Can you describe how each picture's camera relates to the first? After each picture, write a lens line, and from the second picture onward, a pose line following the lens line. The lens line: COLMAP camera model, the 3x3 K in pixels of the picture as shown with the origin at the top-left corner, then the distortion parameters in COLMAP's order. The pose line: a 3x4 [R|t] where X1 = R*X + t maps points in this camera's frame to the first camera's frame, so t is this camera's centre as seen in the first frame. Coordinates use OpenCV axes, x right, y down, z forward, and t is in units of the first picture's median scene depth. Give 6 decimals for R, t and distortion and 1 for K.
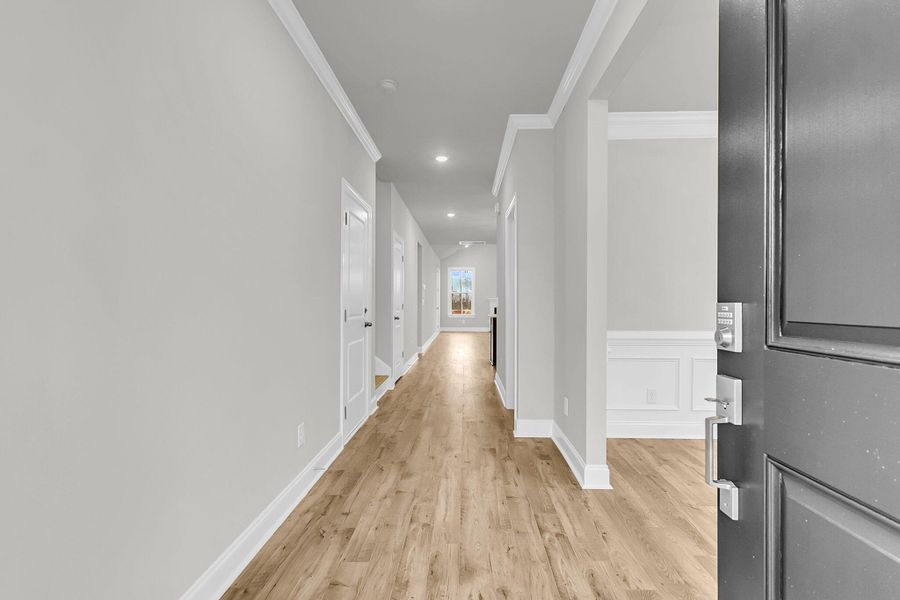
lens RADIAL K [[422.2, 0, 432.4], [0, 422.2, 300.3], [0, 0, 1]] dist [-0.000041, 0.002525]
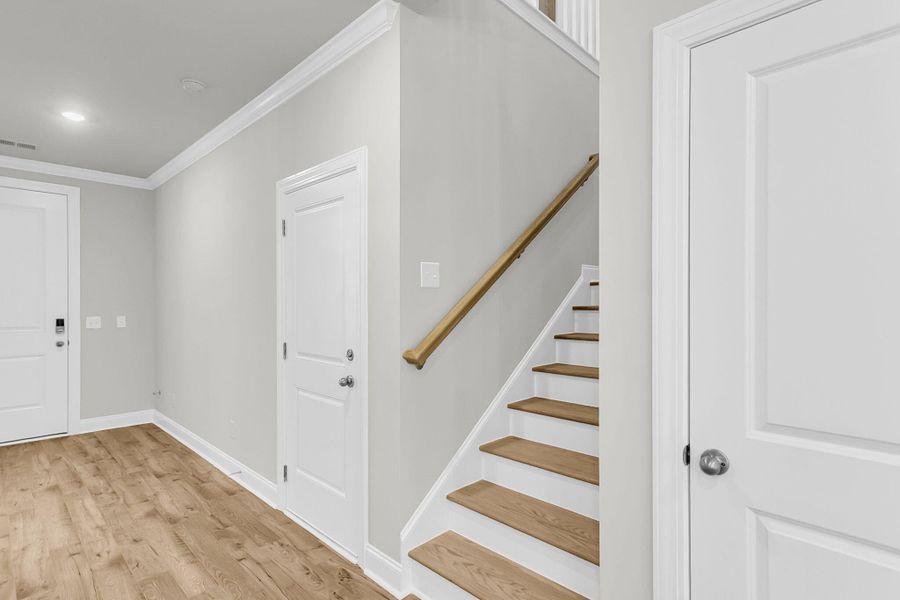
lens RADIAL K [[435.5, 0, 450.8], [0, 435.5, 305.2], [0, 0, 1]] dist [0.001402, 0.006108]
pose [[-0.626825, -0.000363, -0.779160, 0.339660], [0.000326, 1.000000, -0.000729, -0.071402], [0.779160, -0.000711, -0.626825, 2.513601]]
